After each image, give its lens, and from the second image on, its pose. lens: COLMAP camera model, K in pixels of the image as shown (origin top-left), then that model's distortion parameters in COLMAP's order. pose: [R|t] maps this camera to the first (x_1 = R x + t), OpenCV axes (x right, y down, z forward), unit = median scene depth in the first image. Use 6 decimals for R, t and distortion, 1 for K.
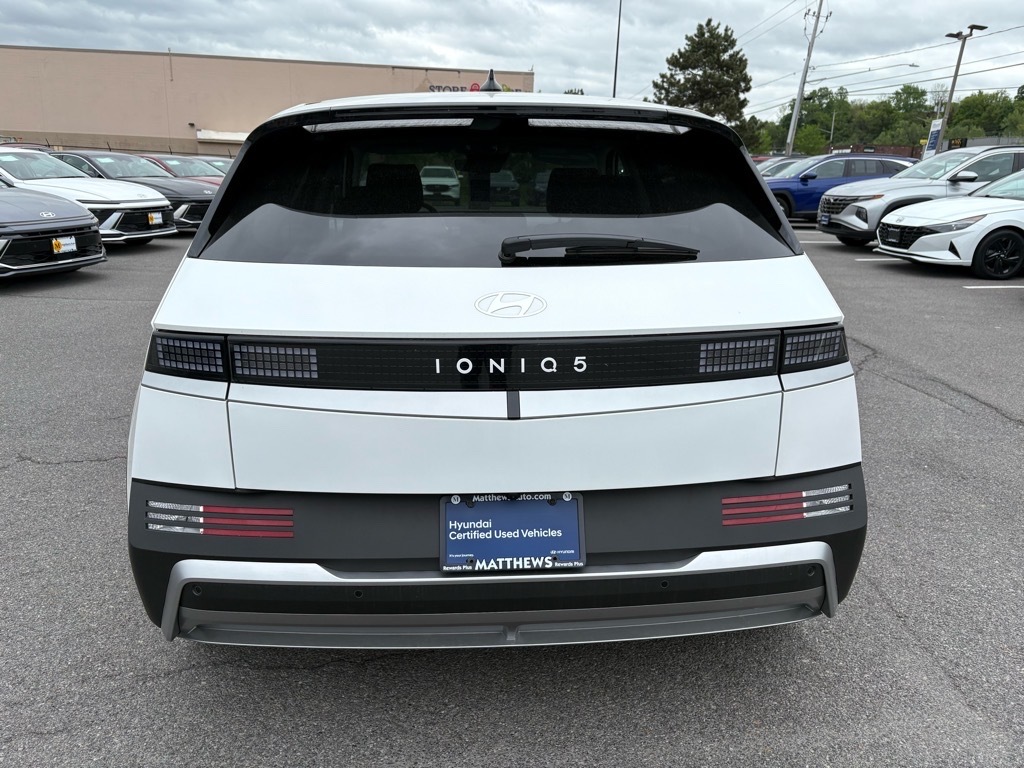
lens RADIAL K [[786.2, 0, 512.5], [0, 786.2, 387.1], [0, 0, 1]] dist [0.069268, -0.075565]
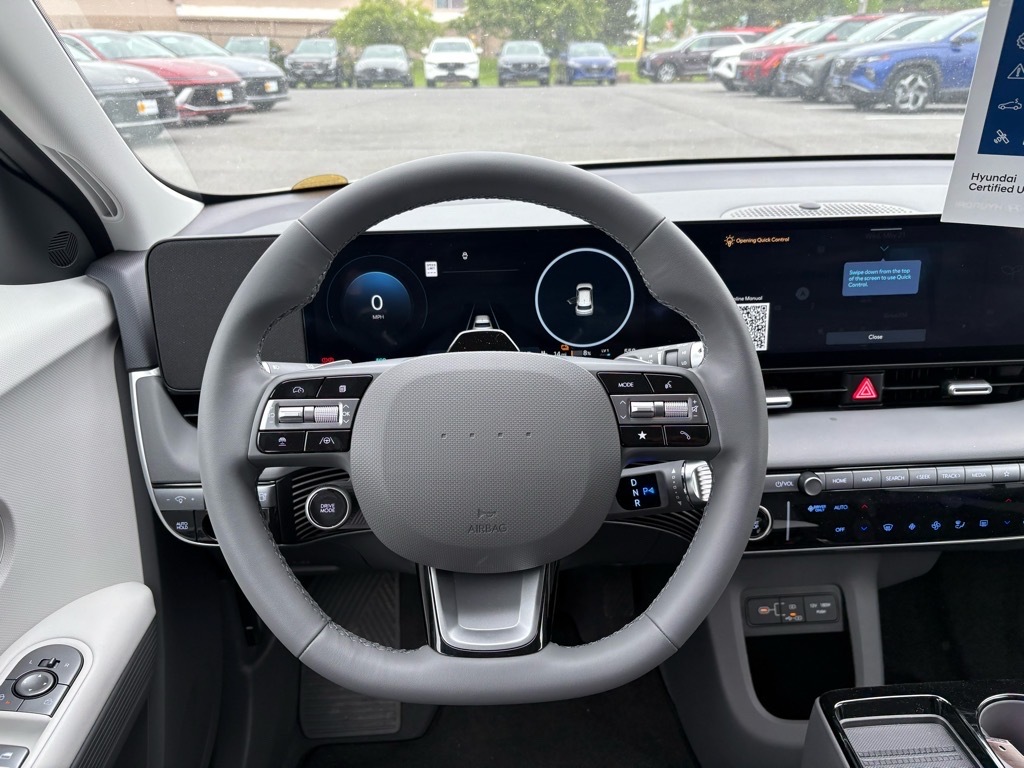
lens RADIAL K [[786.2, 0, 512.5], [0, 786.2, 387.1], [0, 0, 1]] dist [0.069268, -0.075565]
pose [[0.999763, -0.018921, -0.010776, -0.053579], [0.020206, 0.990609, 0.135226, -0.078656], [0.008116, -0.135411, 0.990756, 0.319923]]
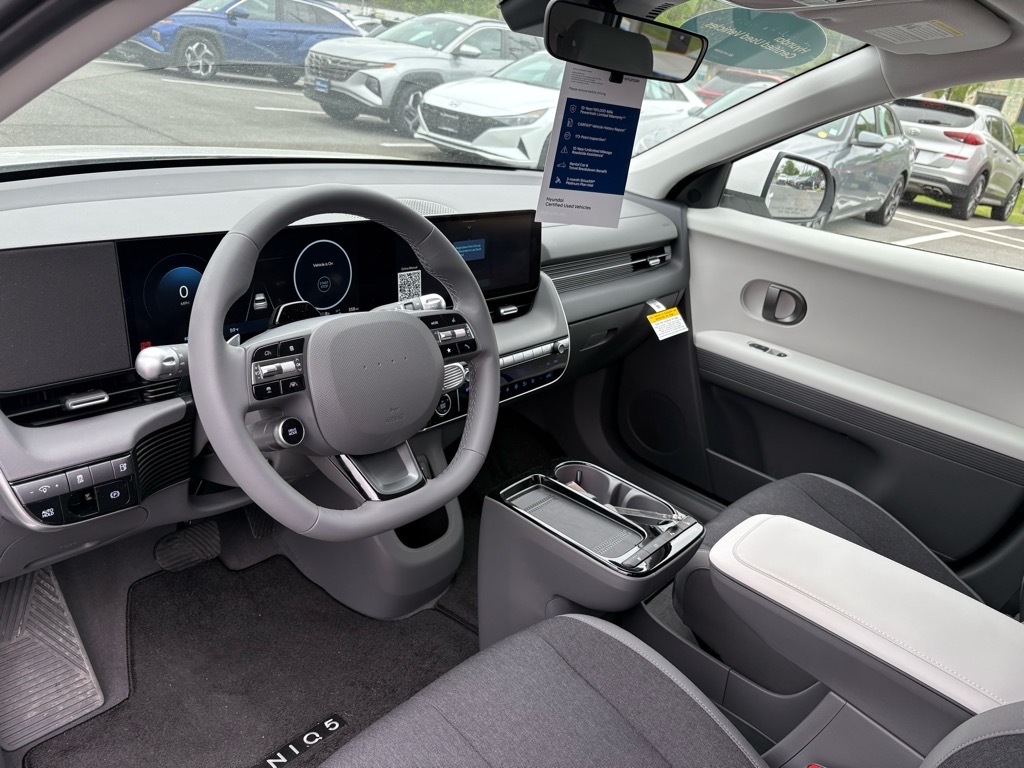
lens RADIAL K [[779.8, 0, 550.8], [0, 779.8, 403.2], [0, 0, 1]] dist [0.012769, 0.008485]
pose [[0.655431, -0.216390, 0.723593, -0.096842], [0.056779, 0.969483, 0.238493, -0.082436], [-0.753118, -0.115231, 0.647715, 0.305898]]
